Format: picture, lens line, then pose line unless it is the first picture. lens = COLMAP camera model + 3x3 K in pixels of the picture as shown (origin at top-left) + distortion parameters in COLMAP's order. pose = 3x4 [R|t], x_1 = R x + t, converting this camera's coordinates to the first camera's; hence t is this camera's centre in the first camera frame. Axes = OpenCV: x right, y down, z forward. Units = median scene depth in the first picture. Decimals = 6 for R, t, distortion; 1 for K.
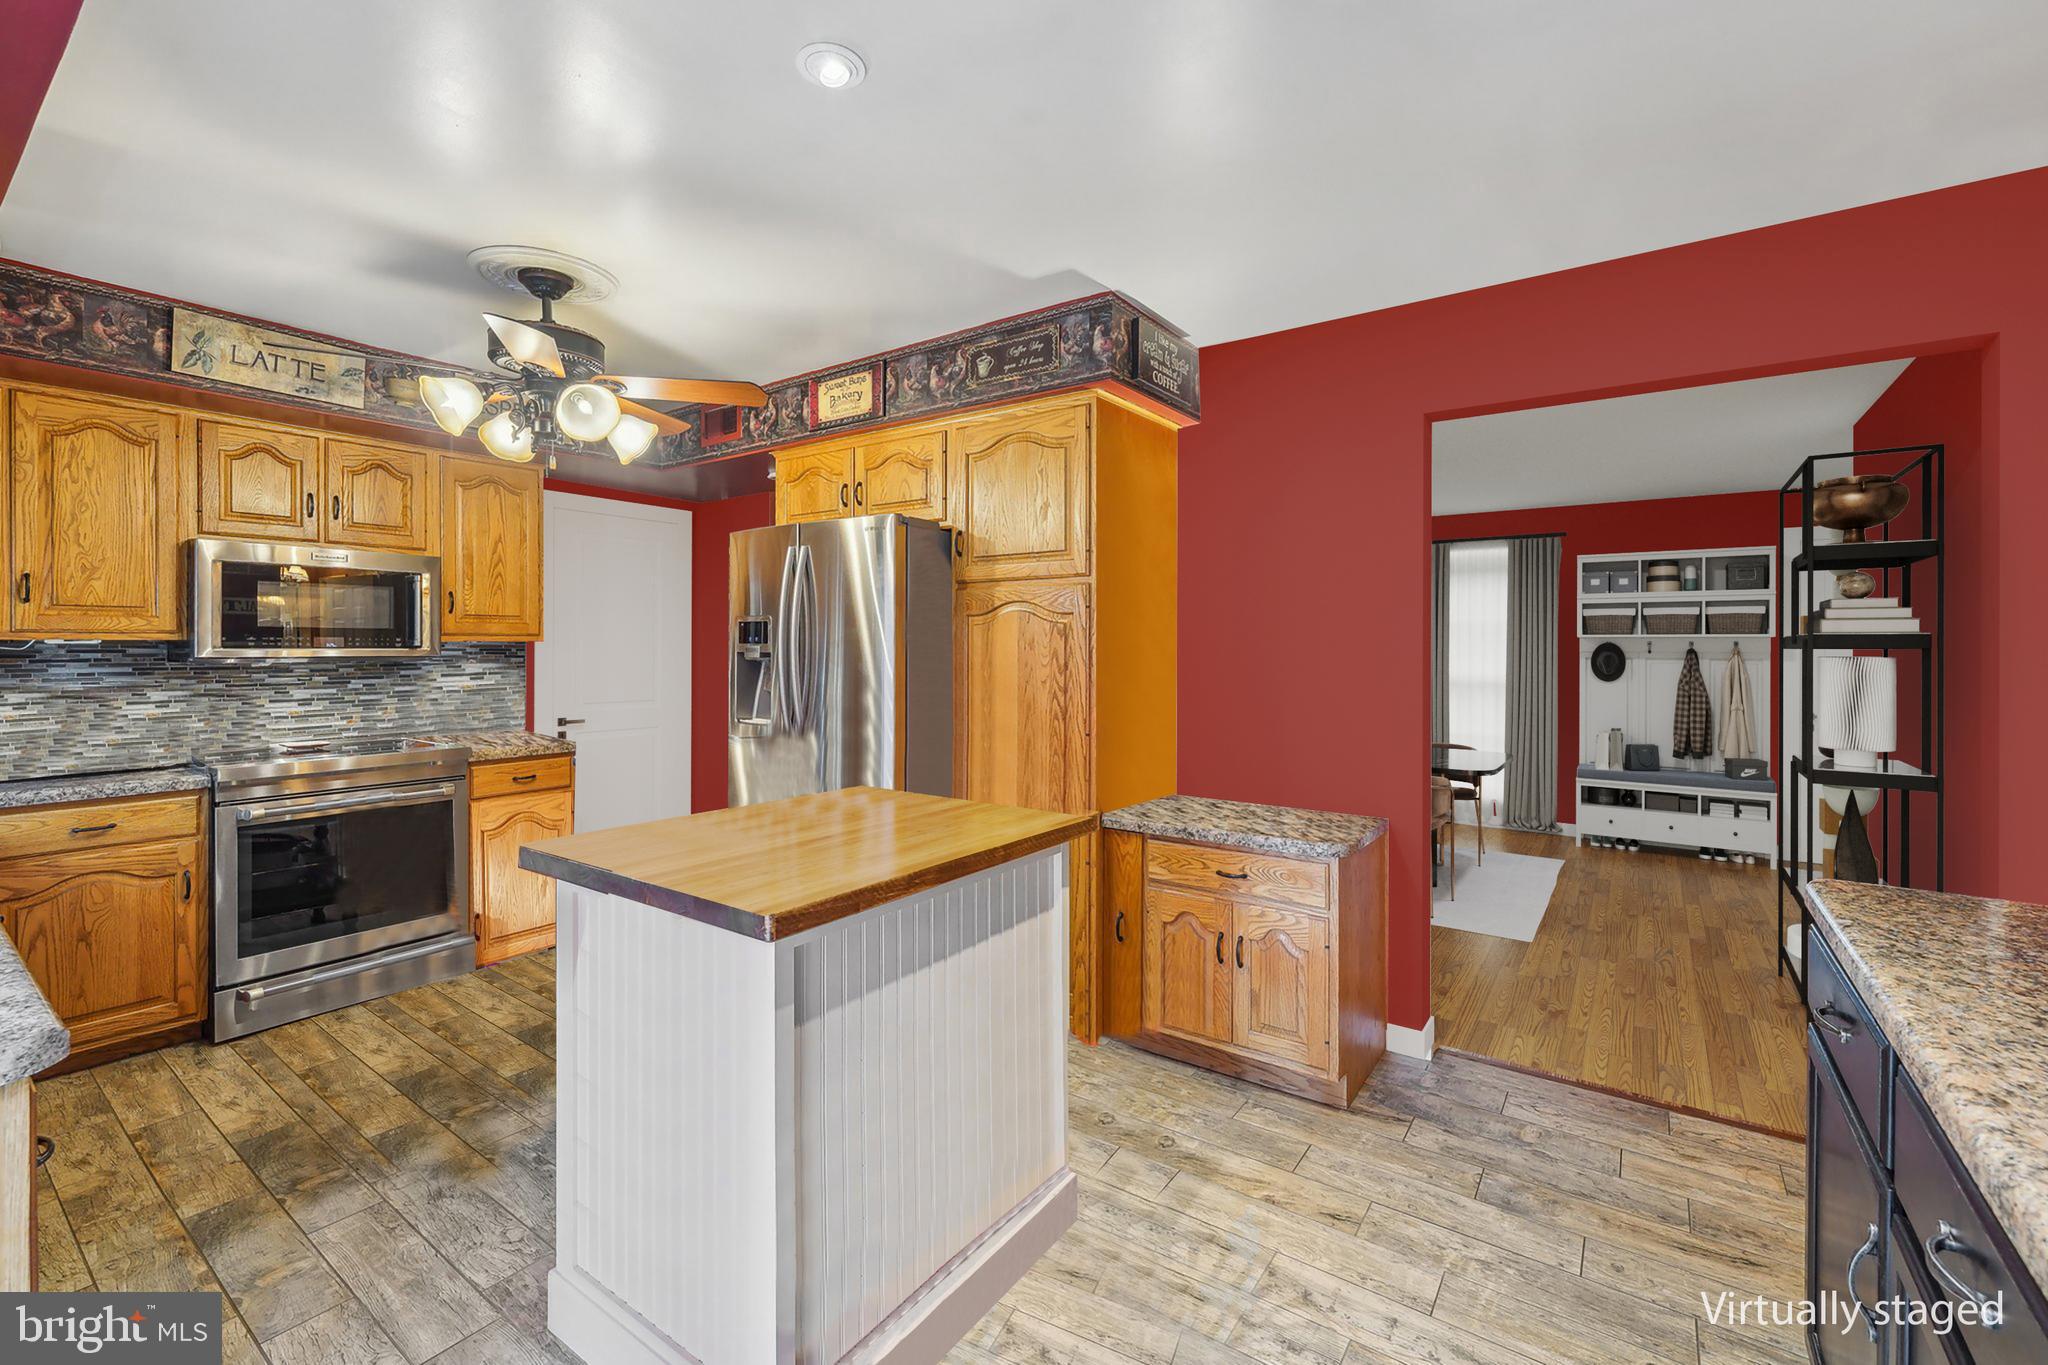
lens RADIAL K [[867.4, 0, 1017.5], [0, 867.4, 645.5], [0, 0, 1]] dist [-0.001049, -0.000097]
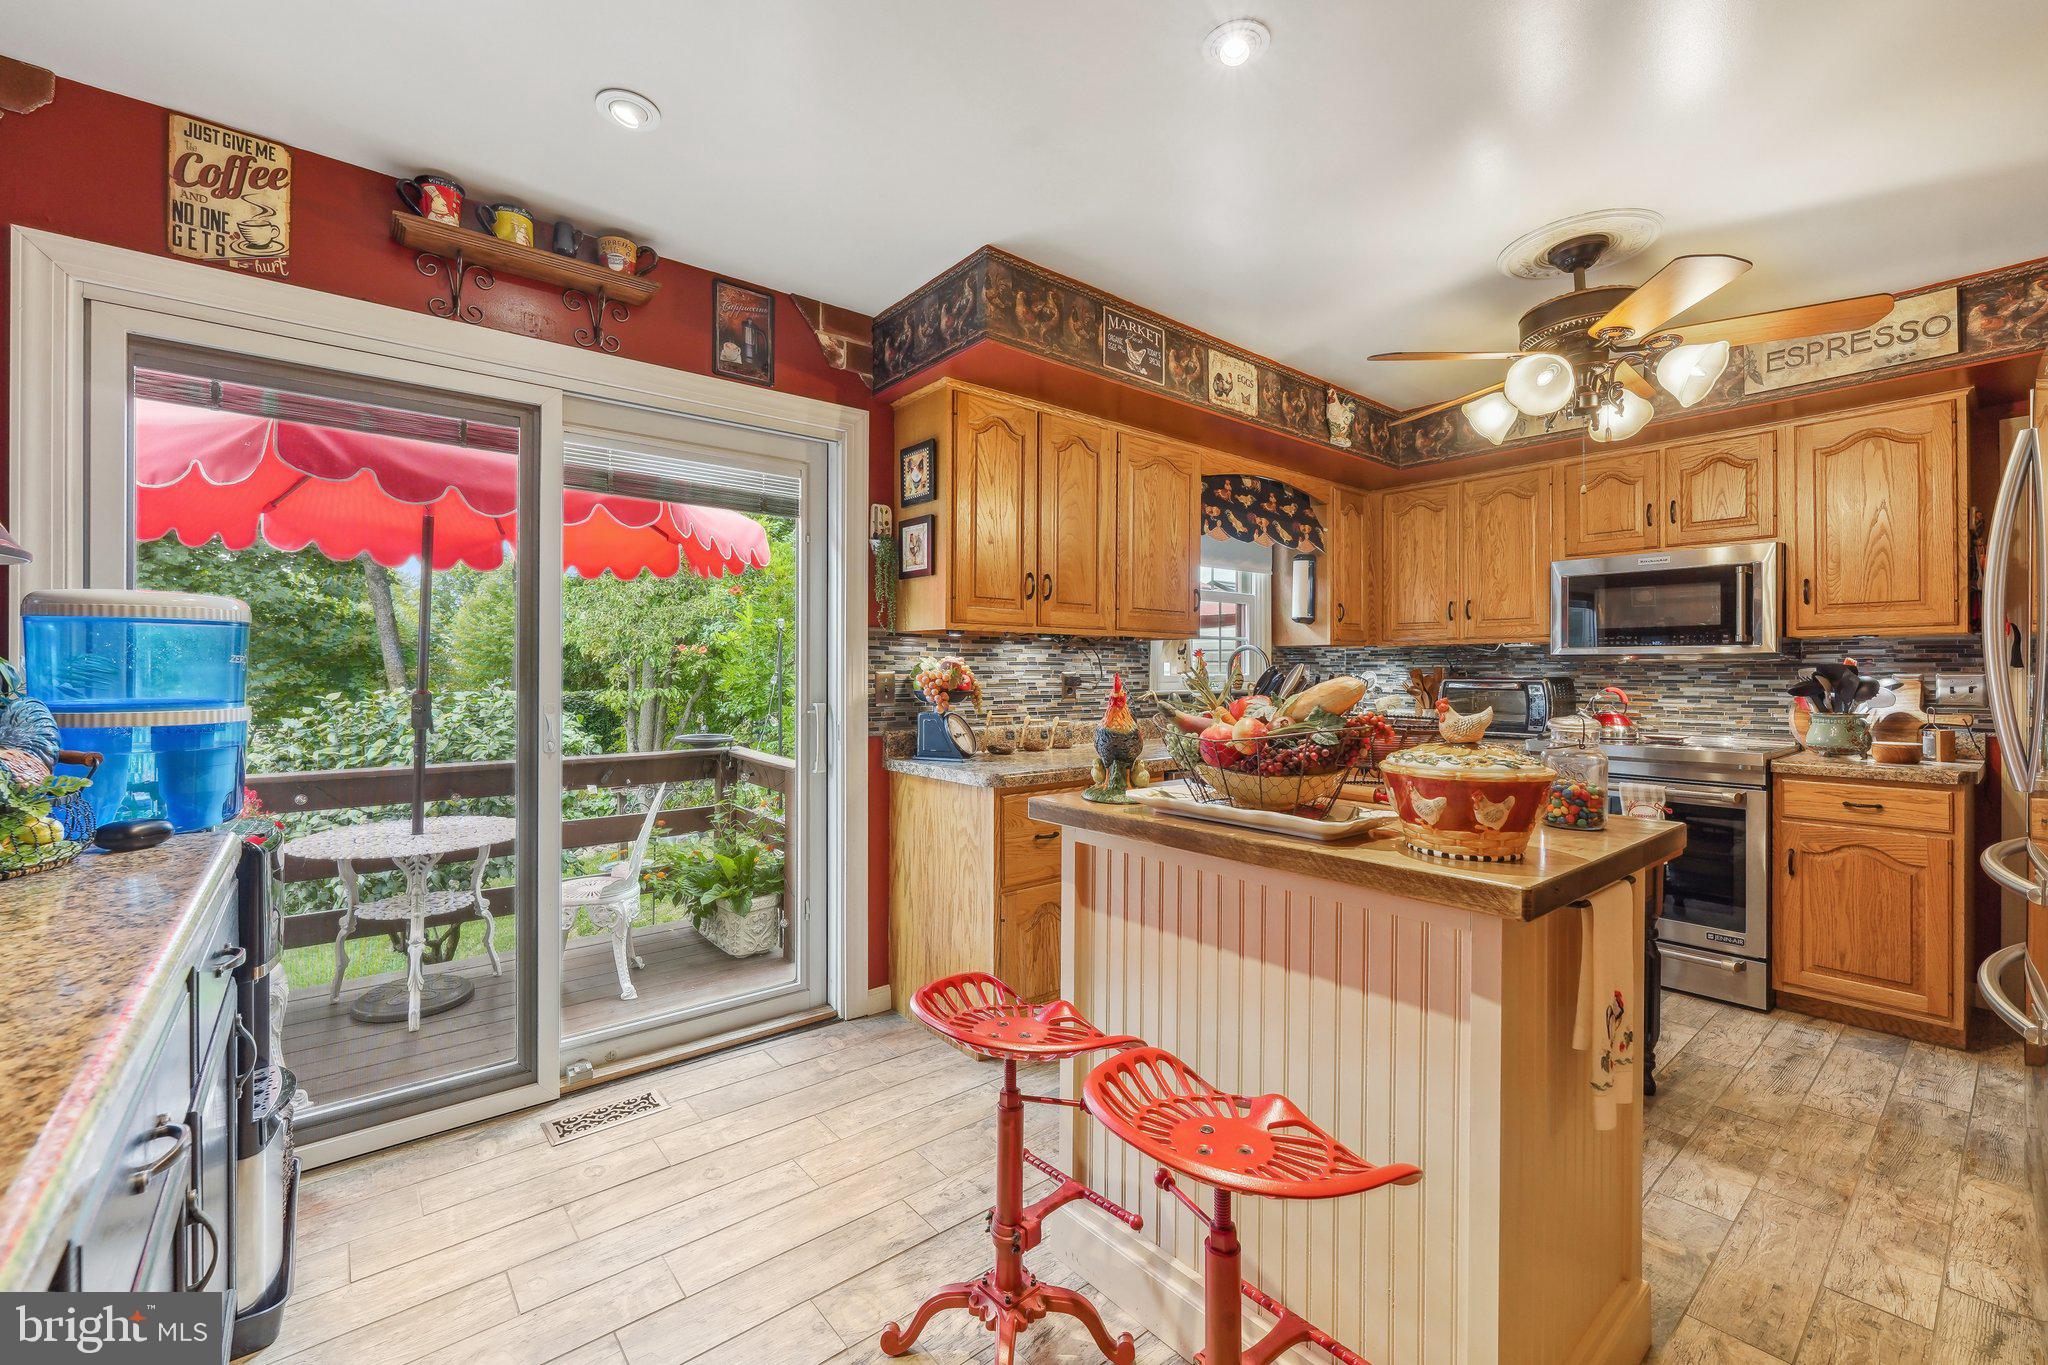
lens RADIAL K [[844.0, 0, 1025.6], [0, 844.0, 668.1], [0, 0, 1]] dist [-0.000711, 0.000345]
pose [[-0.250990, -0.004216, -0.967981, 0.426751], [-0.002874, 0.999989, -0.003611, 0.038114], [0.967986, 0.001876, -0.250999, 0.538426]]
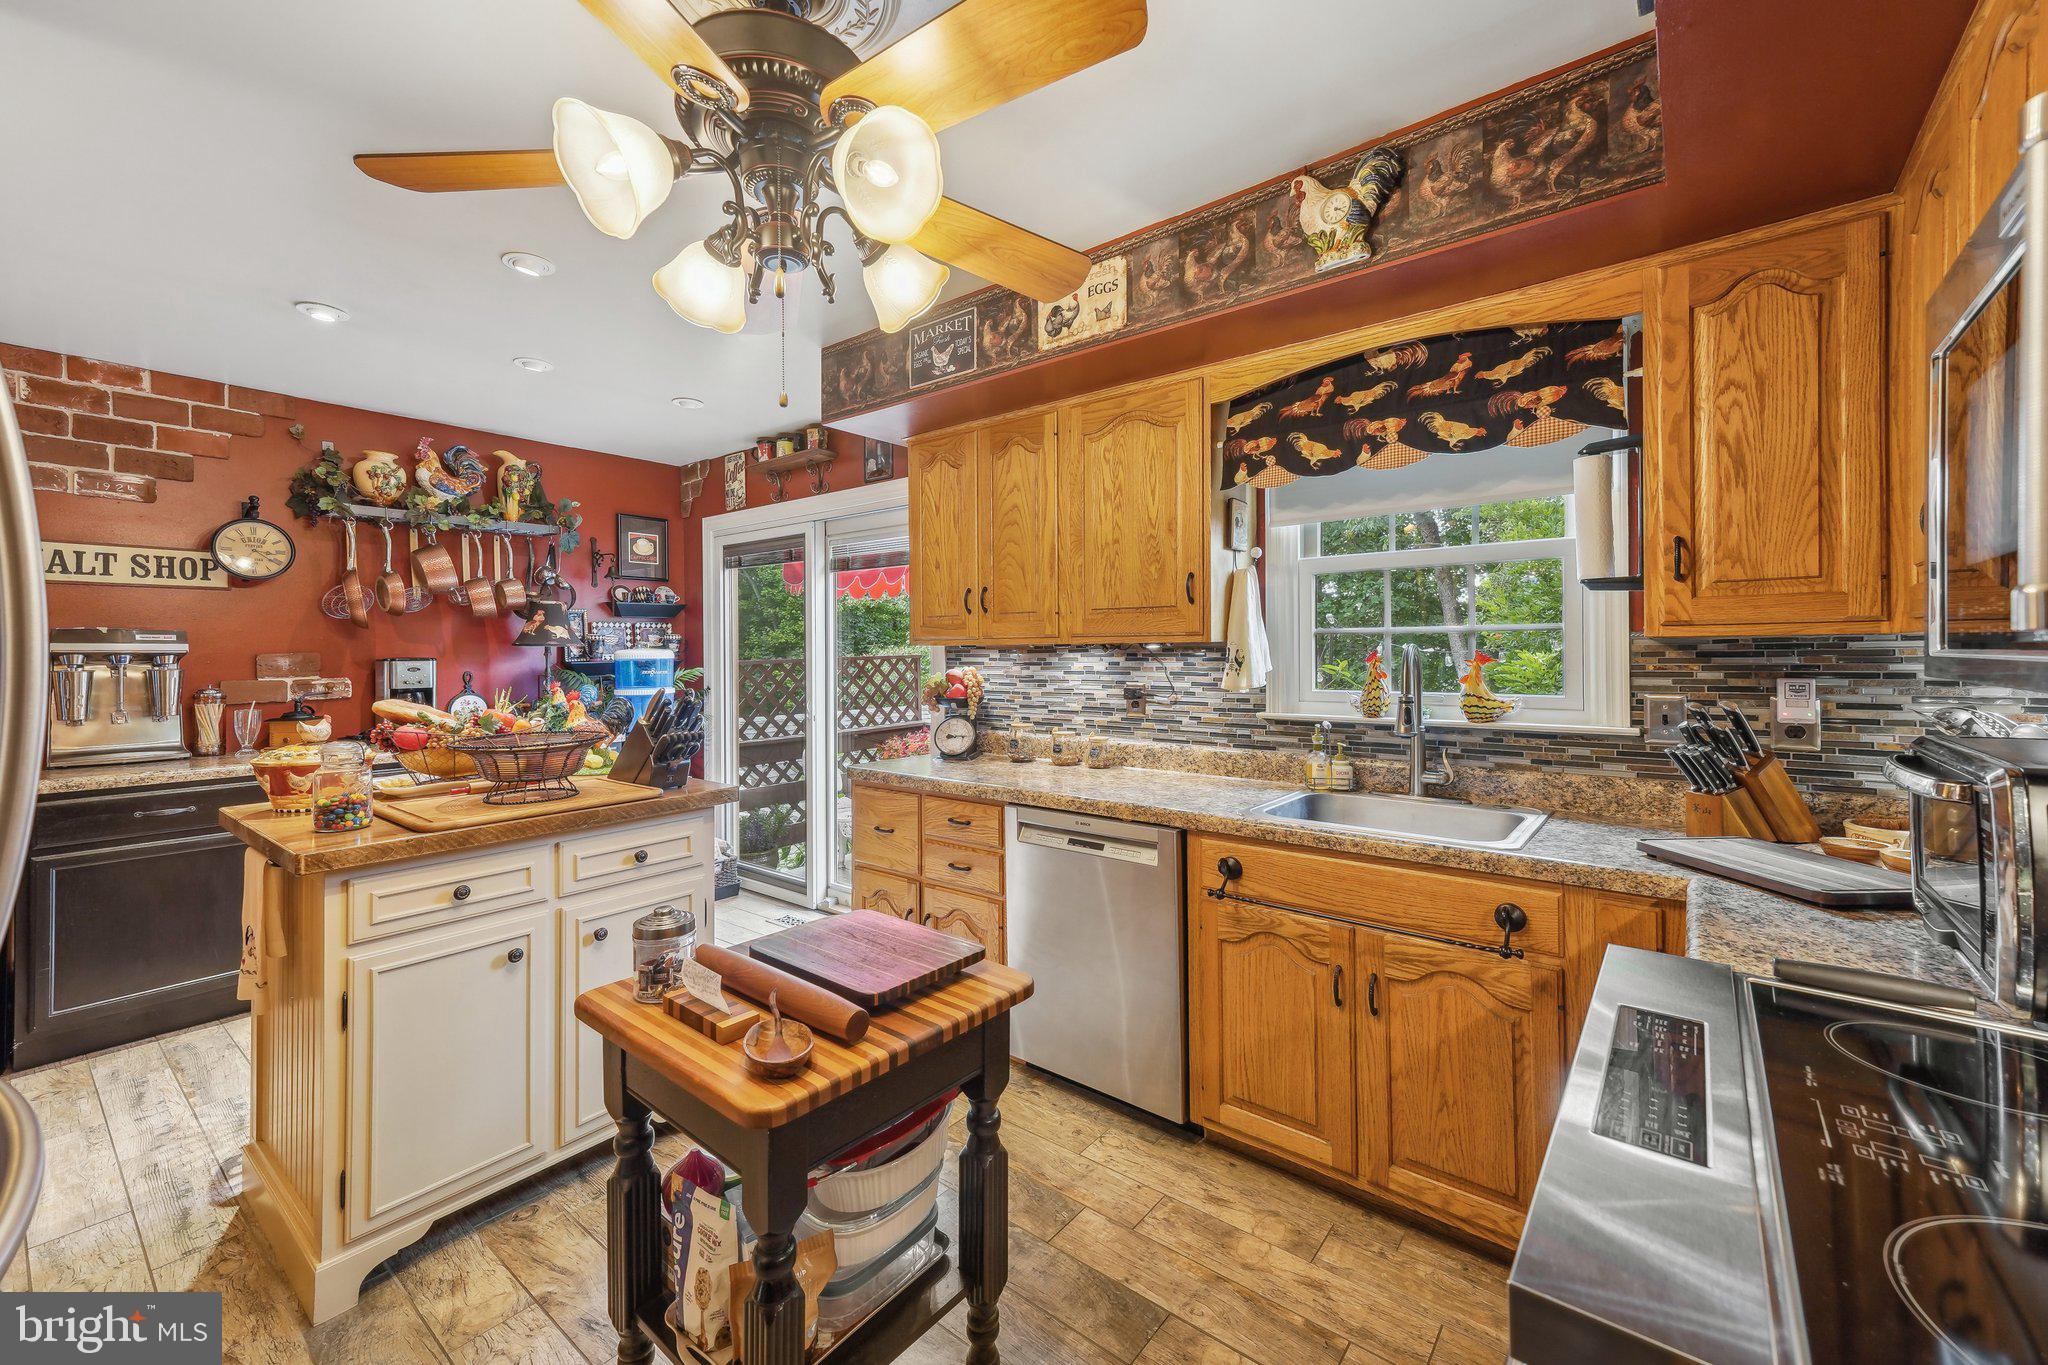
lens RADIAL K [[826.7, 0, 1028.1], [0, 826.7, 651.3], [0, 0, 1]] dist [0.017024, -0.000006]
pose [[-0.998777, 0.005557, 0.049136, -0.605079], [0.005564, 0.999985, 0.000021, 0.002206], [-0.049135, 0.000294, -0.998792, 1.270798]]
